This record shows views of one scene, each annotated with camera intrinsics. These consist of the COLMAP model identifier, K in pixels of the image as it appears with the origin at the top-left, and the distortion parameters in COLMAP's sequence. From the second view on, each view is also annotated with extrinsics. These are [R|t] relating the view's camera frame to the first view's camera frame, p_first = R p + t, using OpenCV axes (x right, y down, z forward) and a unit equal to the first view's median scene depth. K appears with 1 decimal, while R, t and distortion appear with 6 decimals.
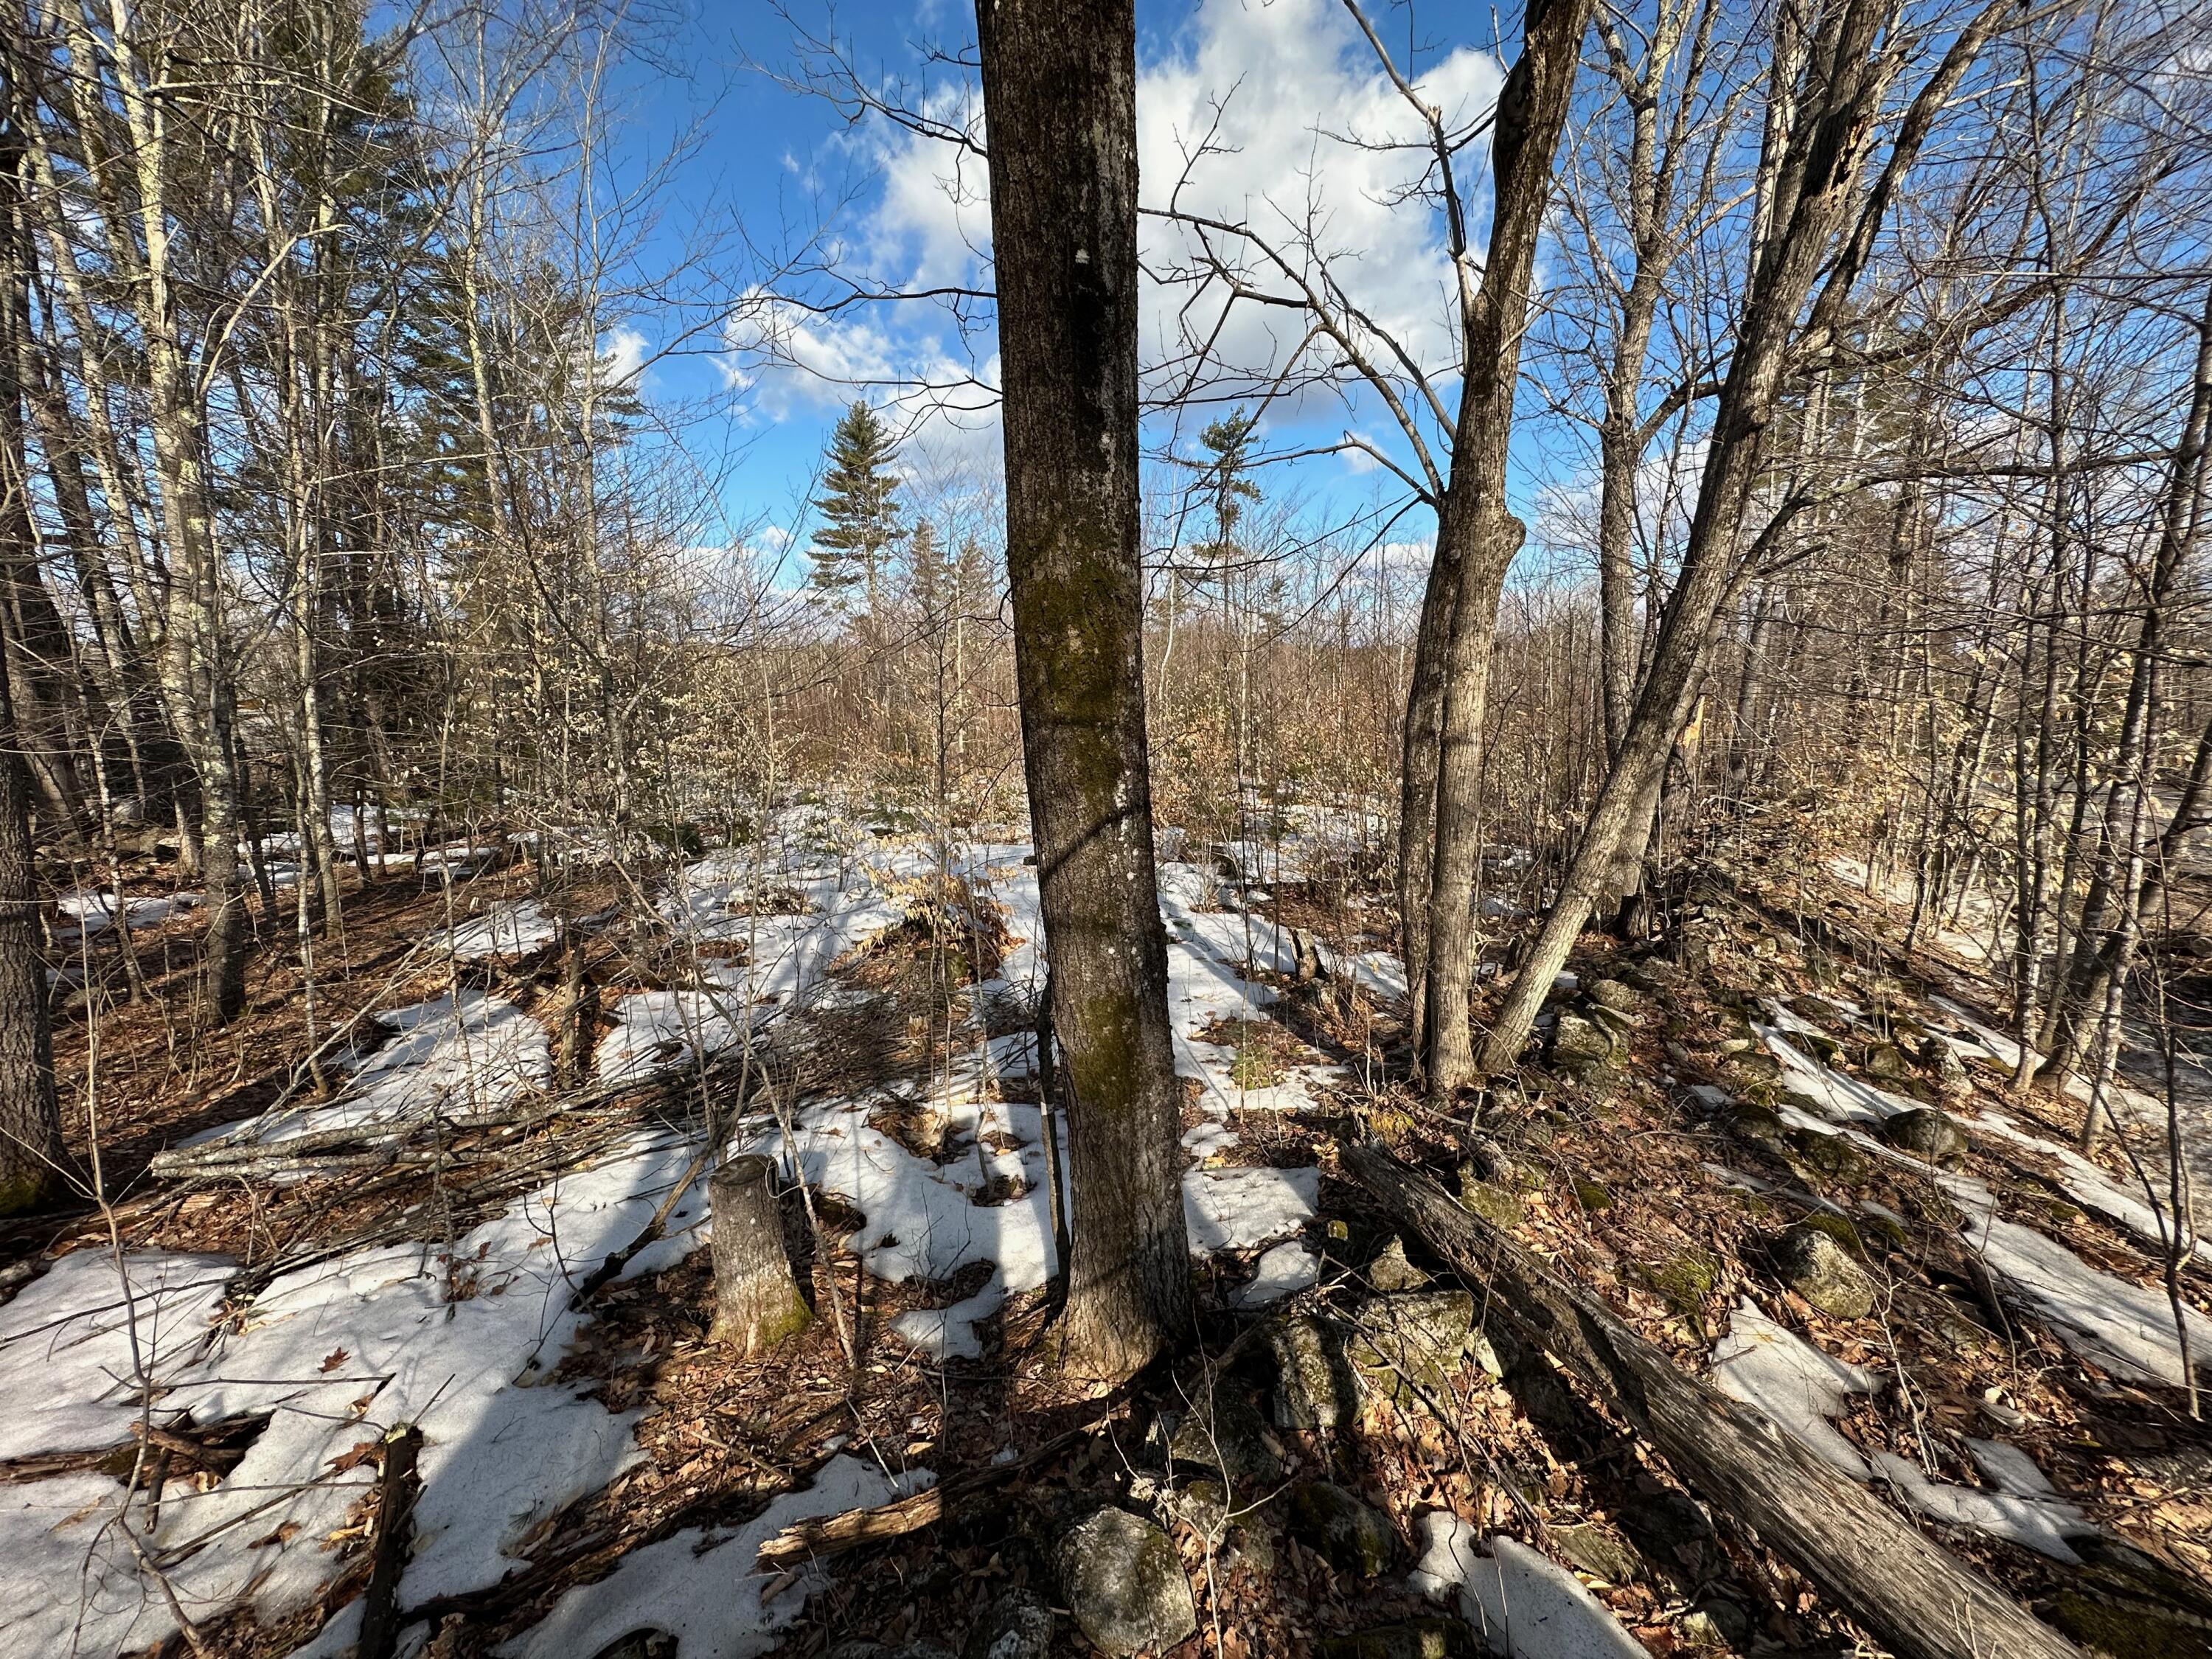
lens RADIAL K [[880.1, 0, 1115.0], [0, 880.1, 828.7], [0, 0, 1]] dist [-0.001453, 0.000337]
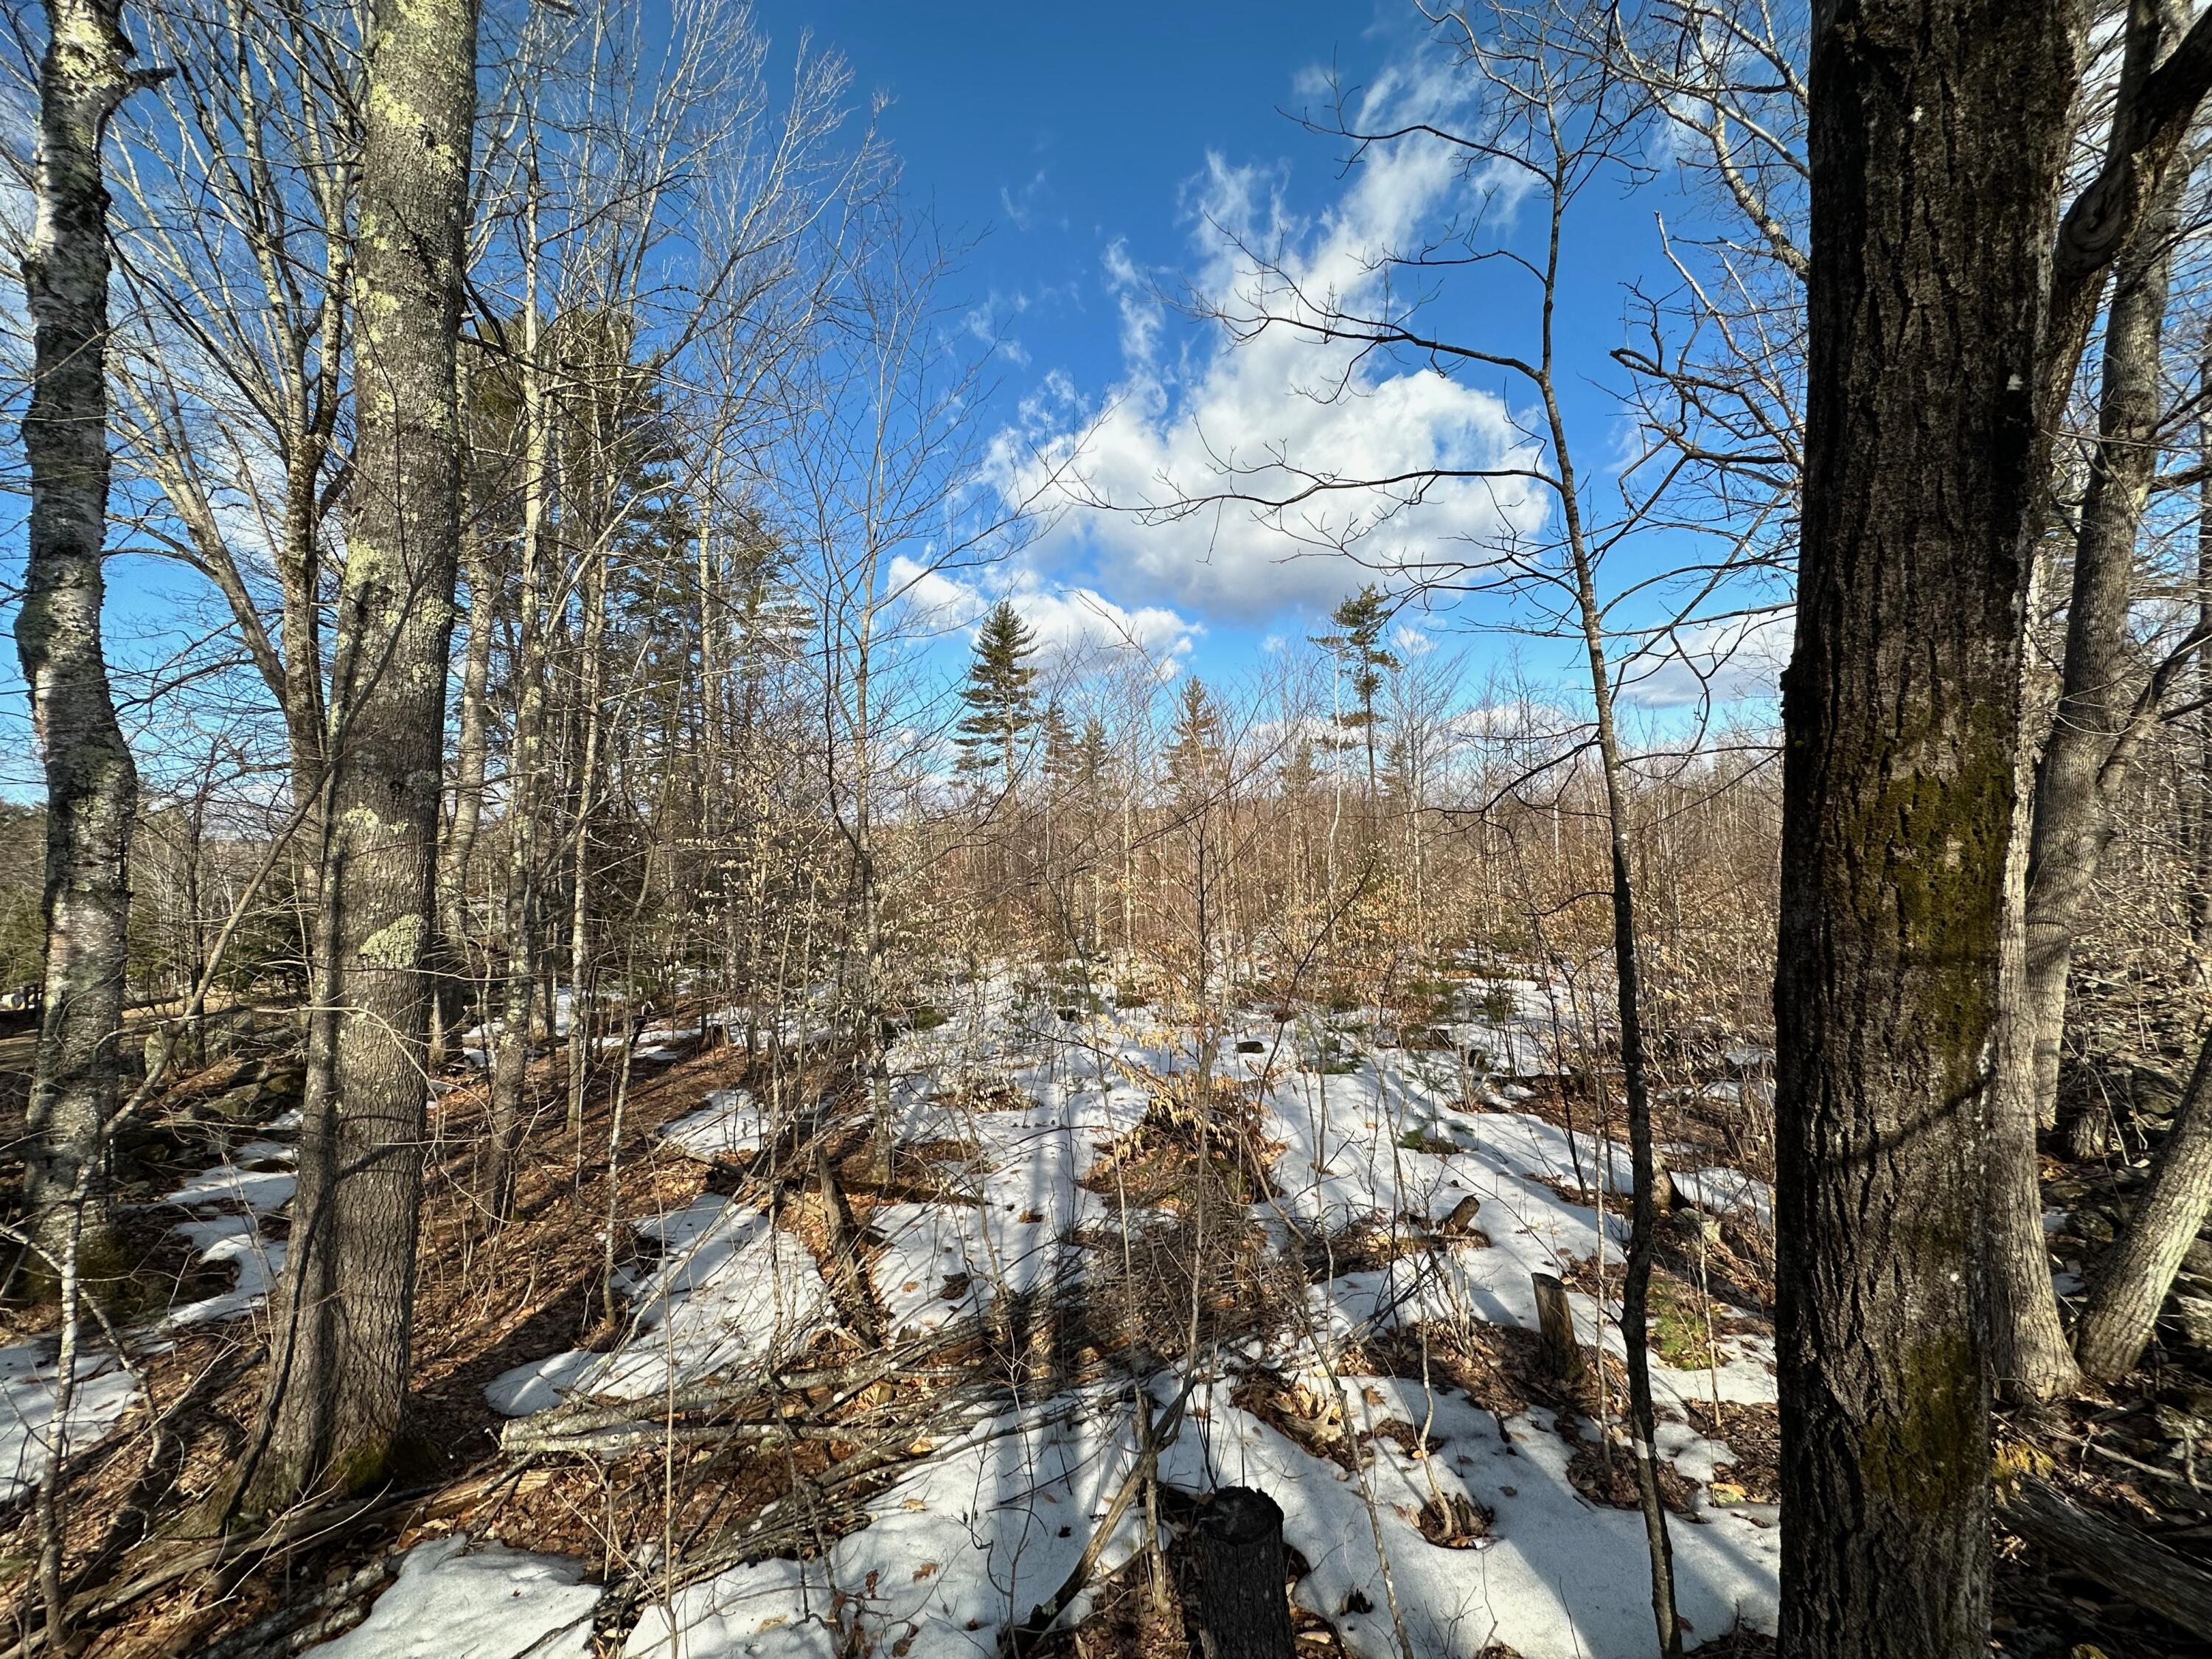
lens RADIAL K [[880.1, 0, 1115.0], [0, 880.1, 828.7], [0, 0, 1]] dist [-0.001453, 0.000337]
pose [[0.991531, -0.031285, -0.126044, -0.192176], [0.006955, 0.981950, -0.189010, -0.029087], [0.129682, 0.186533, 0.973852, 0.051546]]
